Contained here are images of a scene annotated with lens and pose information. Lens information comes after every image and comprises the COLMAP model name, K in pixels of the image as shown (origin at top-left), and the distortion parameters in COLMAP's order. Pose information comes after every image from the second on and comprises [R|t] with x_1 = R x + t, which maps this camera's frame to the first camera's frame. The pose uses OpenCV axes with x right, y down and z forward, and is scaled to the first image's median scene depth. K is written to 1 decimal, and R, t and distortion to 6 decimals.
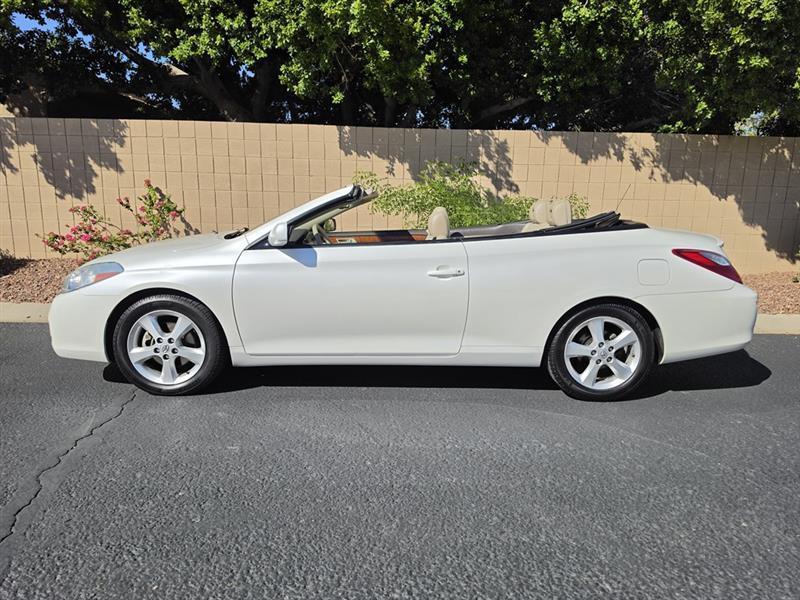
lens RADIAL K [[562.9, 0, 408.2], [0, 562.9, 299.4], [0, 0, 1]] dist [0.019509, -0.028845]
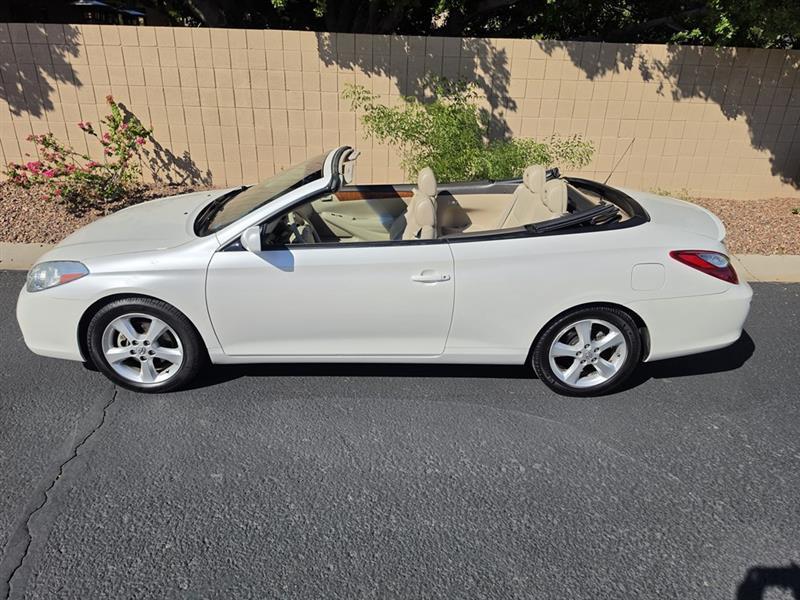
lens RADIAL K [[562.9, 0, 403.4], [0, 562.9, 302.2], [0, 0, 1]] dist [0.019509, -0.028845]
pose [[0.999915, 0.005842, 0.011665, 0.009387], [-0.008456, 0.971127, 0.238413, -0.227687], [-0.009936, -0.238491, 0.971094, 0.067537]]
